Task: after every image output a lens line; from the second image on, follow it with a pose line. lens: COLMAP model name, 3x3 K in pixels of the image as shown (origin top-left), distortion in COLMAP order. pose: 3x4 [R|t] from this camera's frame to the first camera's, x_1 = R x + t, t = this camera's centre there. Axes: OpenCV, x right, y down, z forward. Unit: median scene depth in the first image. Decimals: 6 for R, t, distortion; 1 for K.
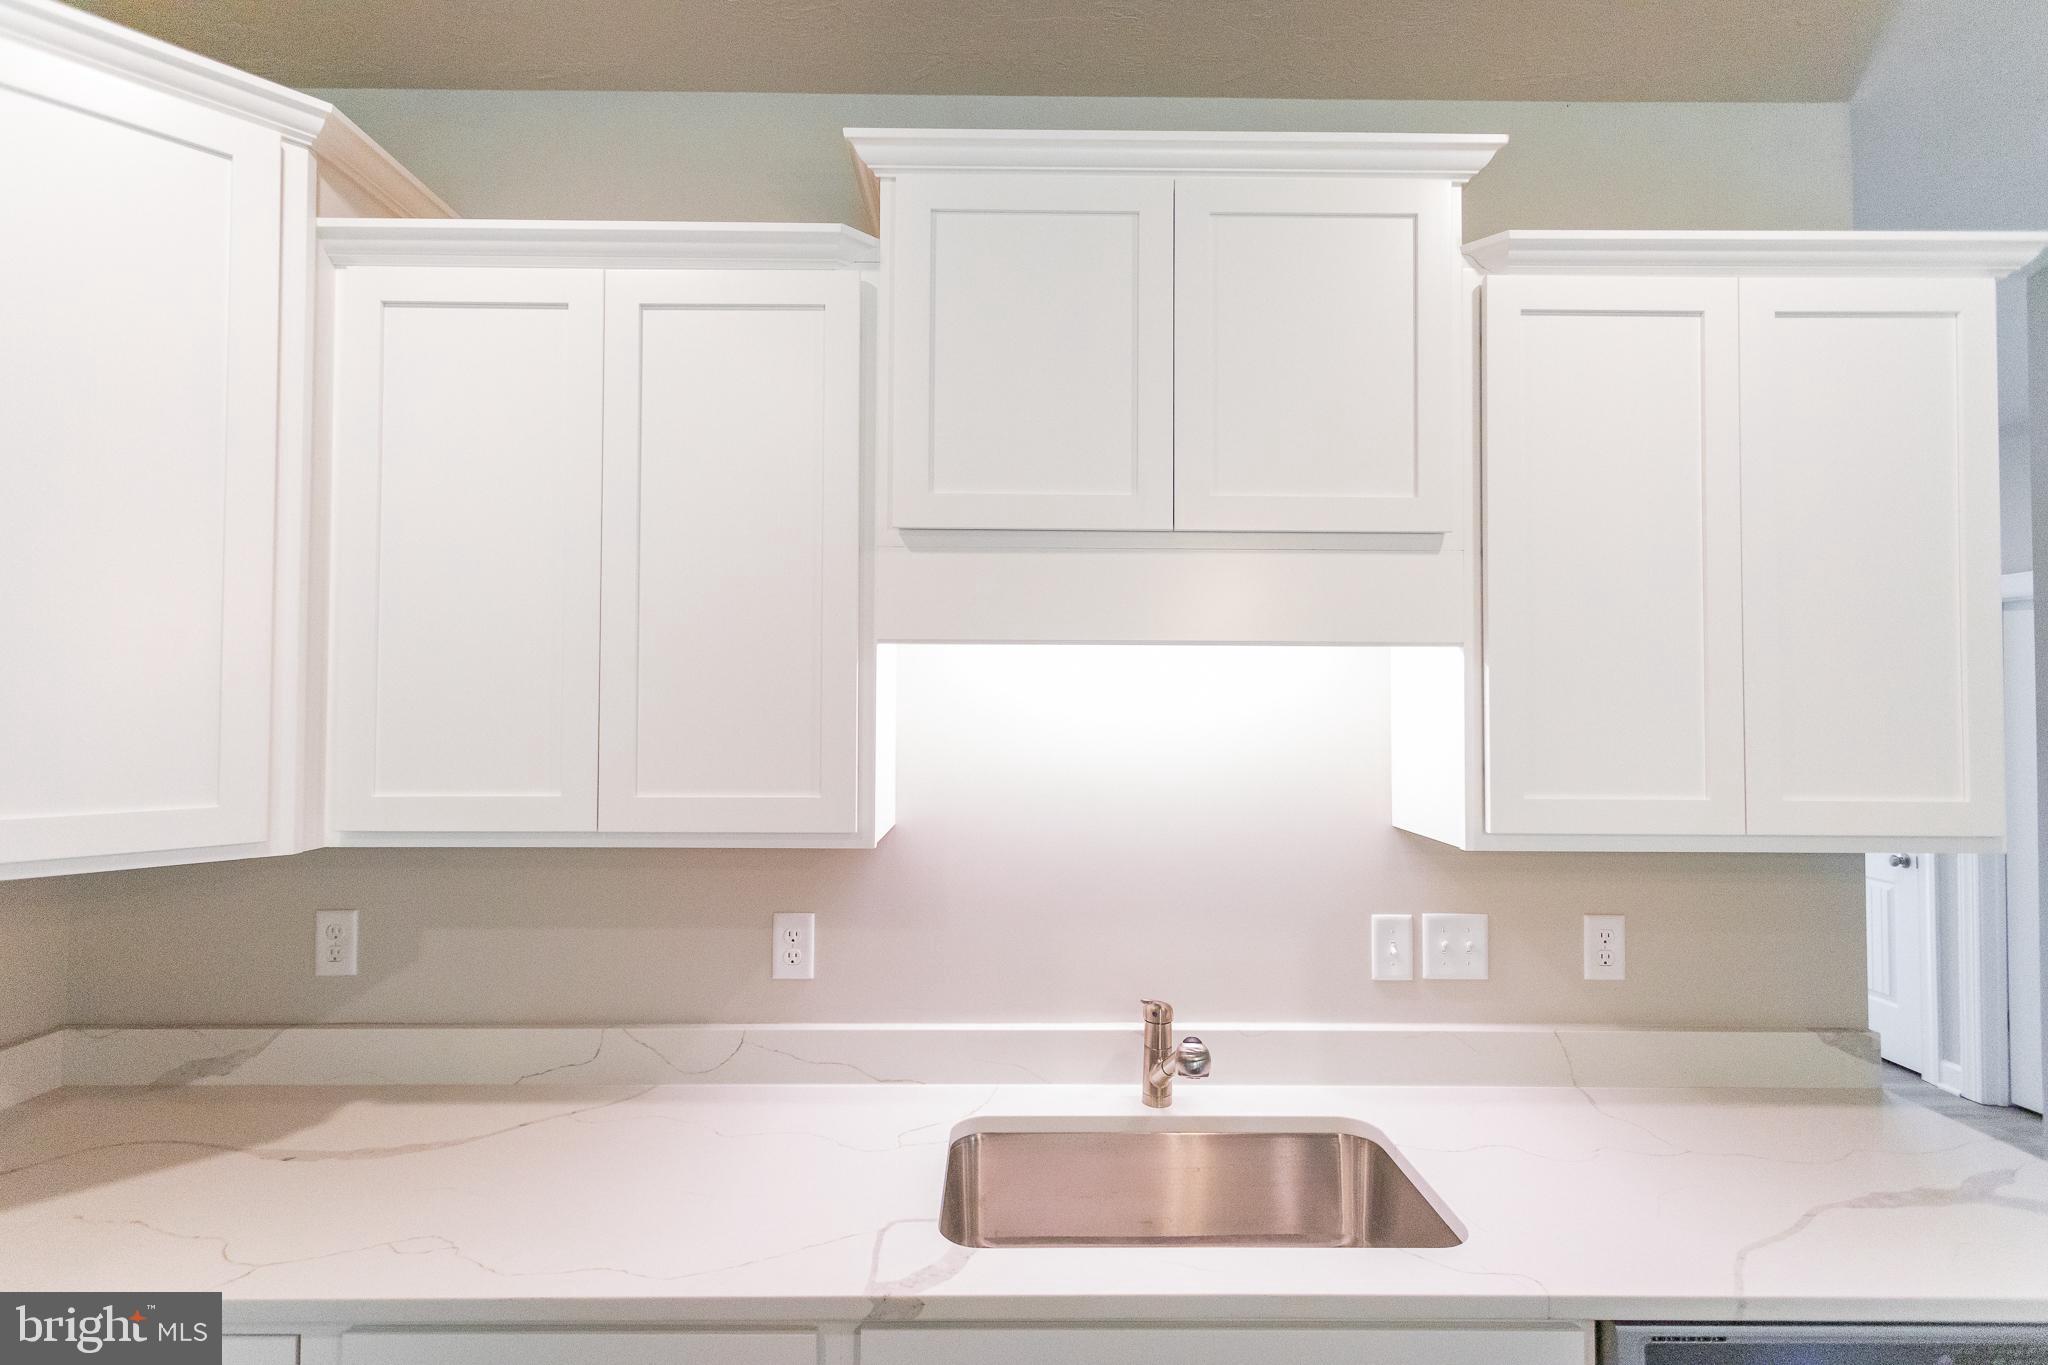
lens RADIAL K [[968.0, 0, 1014.6], [0, 968.0, 675.8], [0, 0, 1]] dist [-0.002017, 0.002494]
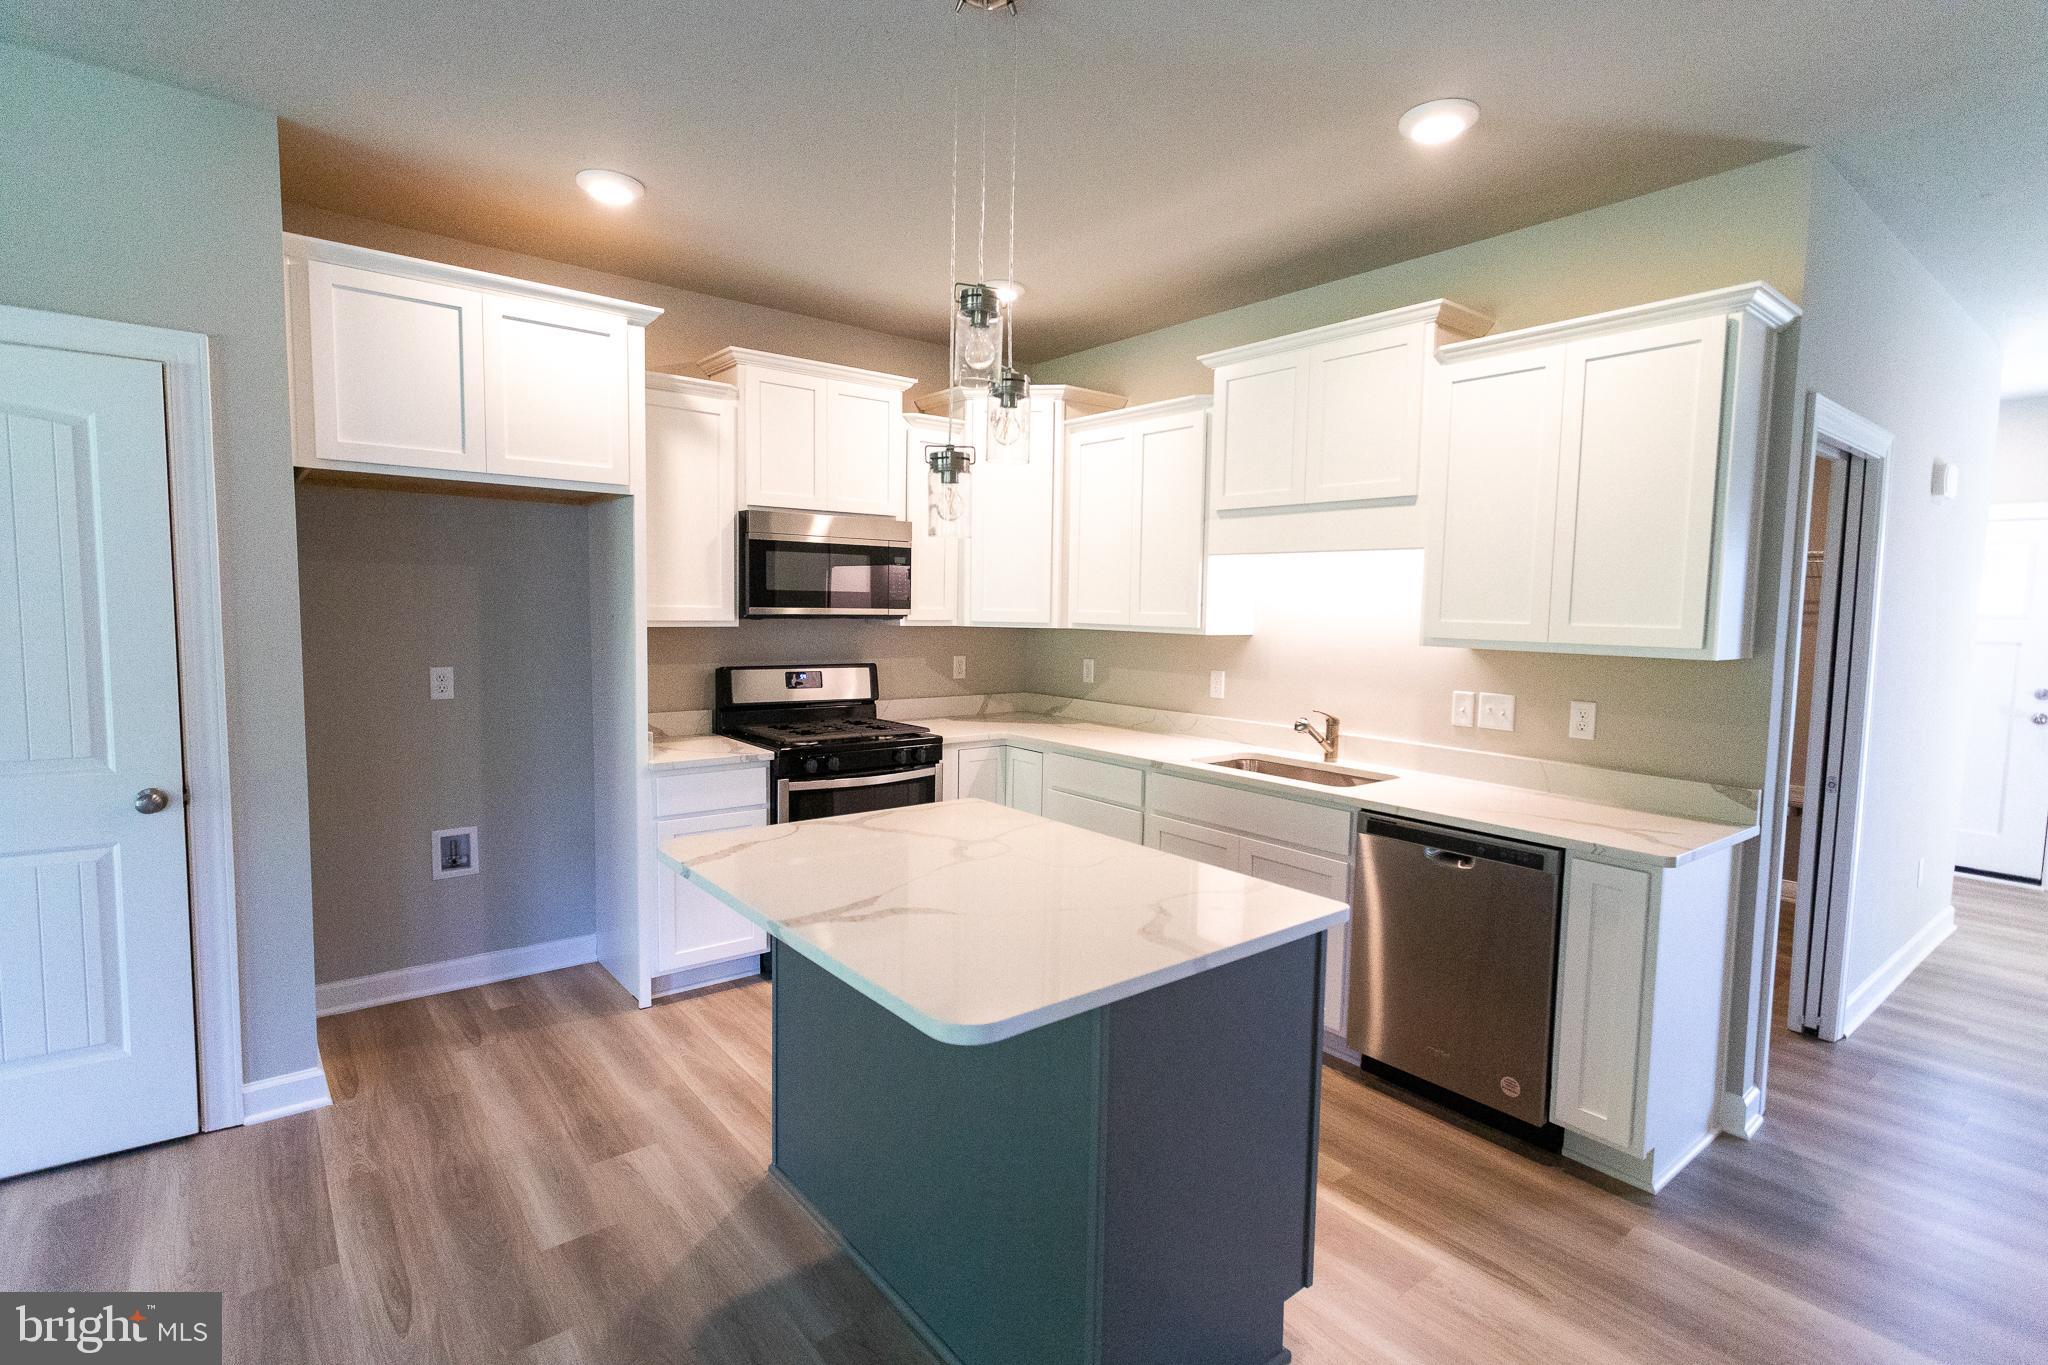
lens RADIAL K [[968.0, 0, 1019.0], [0, 968.0, 685.1], [0, 0, 1]] dist [-0.002017, 0.002494]
pose [[0.614289, 0.074034, -0.785600, 1.554302], [0.008239, 0.994933, 0.100203, 0.043755], [0.789038, -0.068026, 0.610567, -0.973155]]
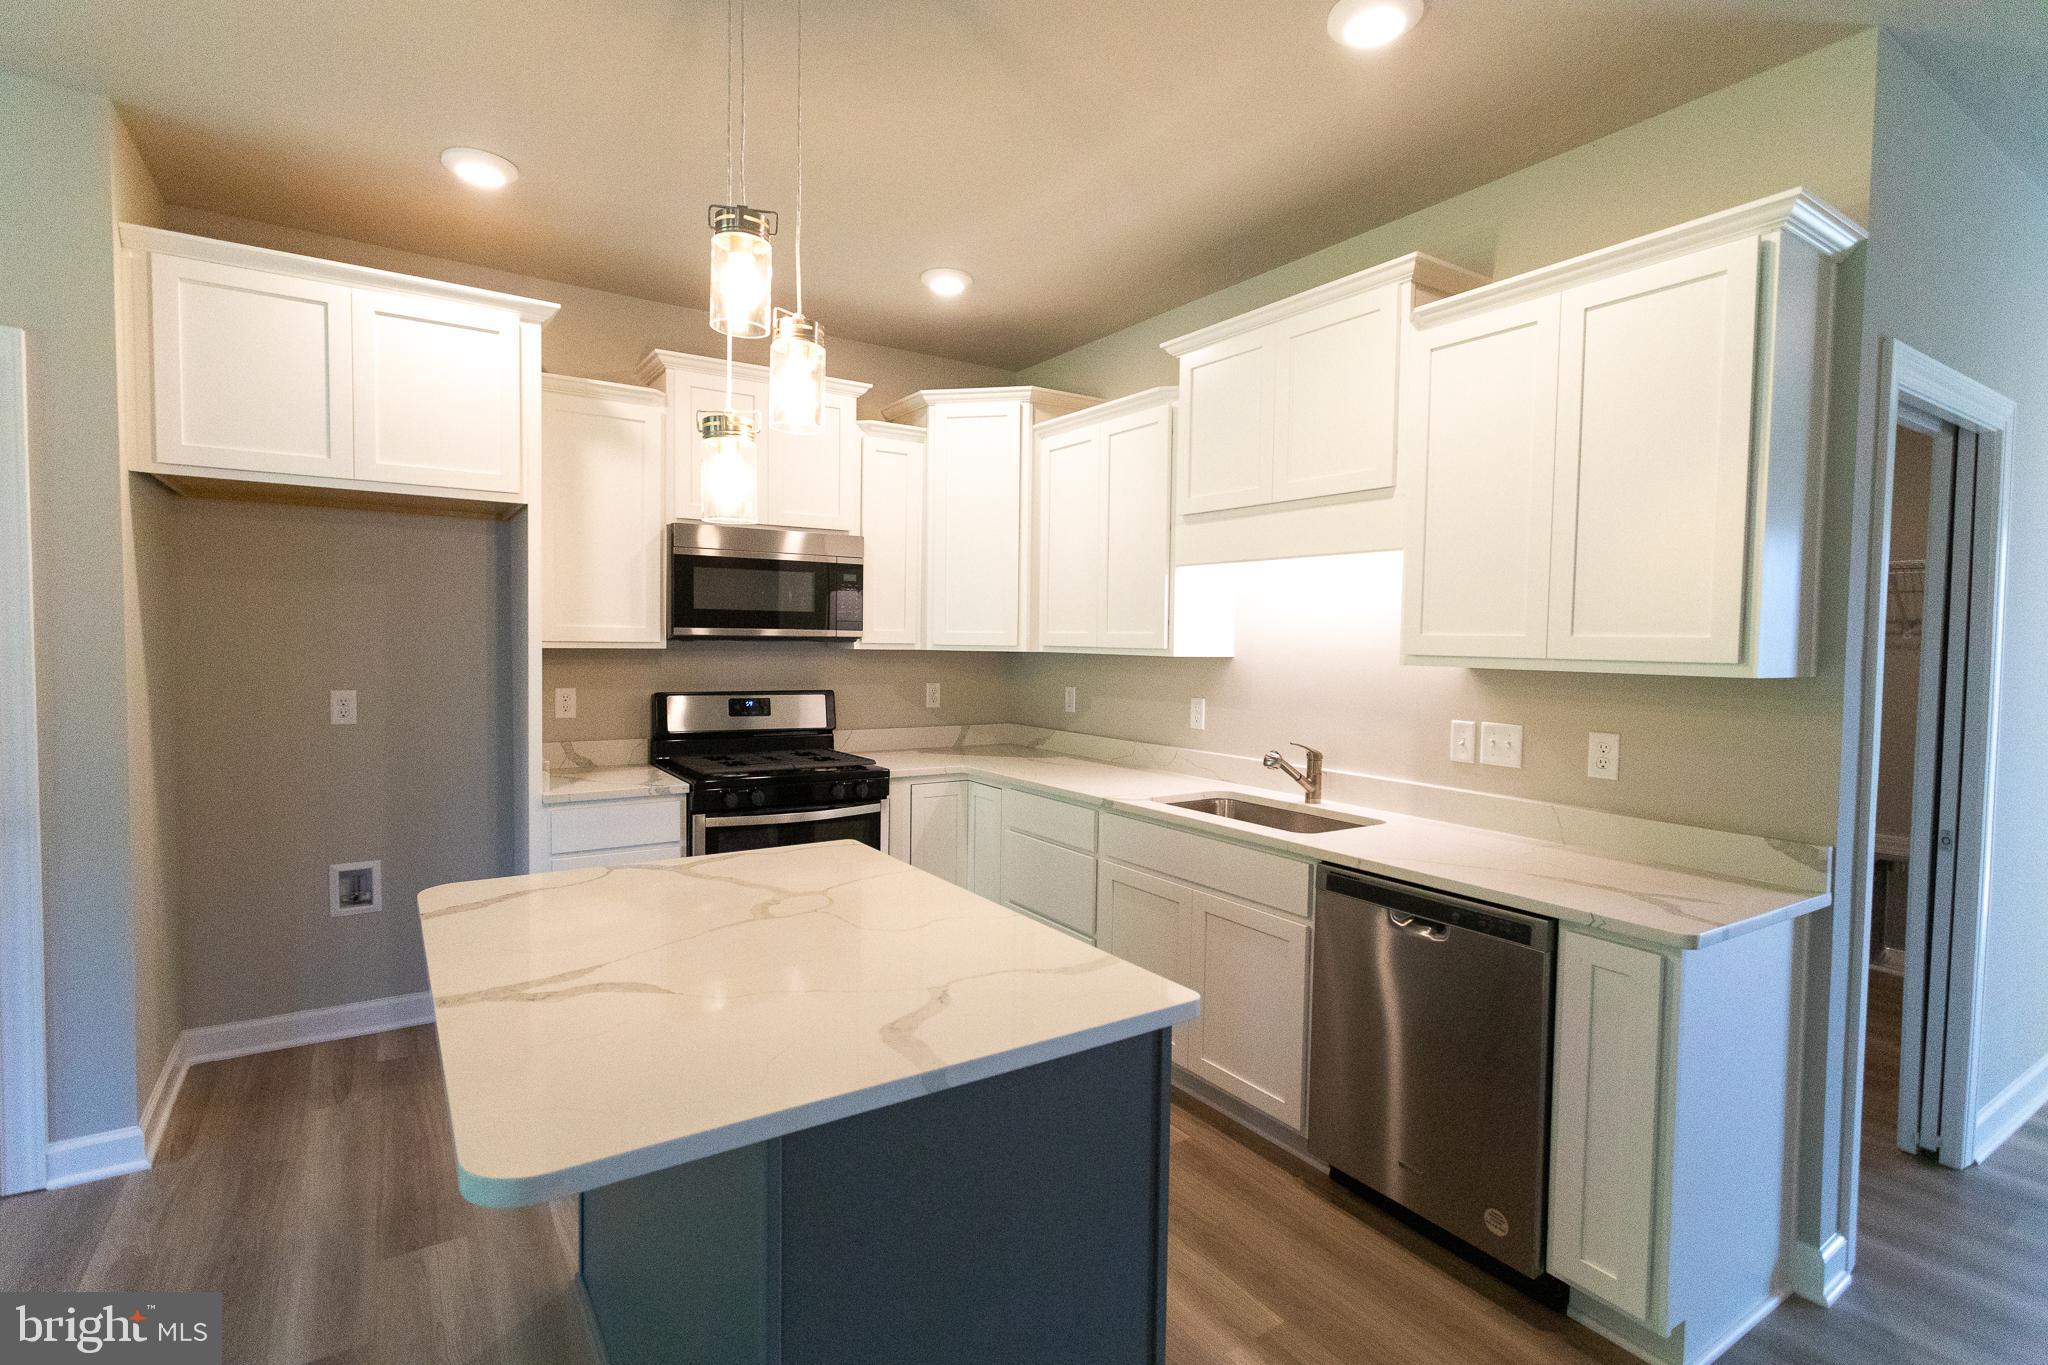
lens RADIAL K [[968.0, 0, 1011.4], [0, 968.0, 684.4], [0, 0, 1]] dist [-0.002017, 0.002494]
pose [[0.535782, 0.044512, -0.843182, 1.535427], [0.012975, 0.998058, 0.060933, 0.094057], [0.844257, -0.043587, 0.534164, -0.539825]]
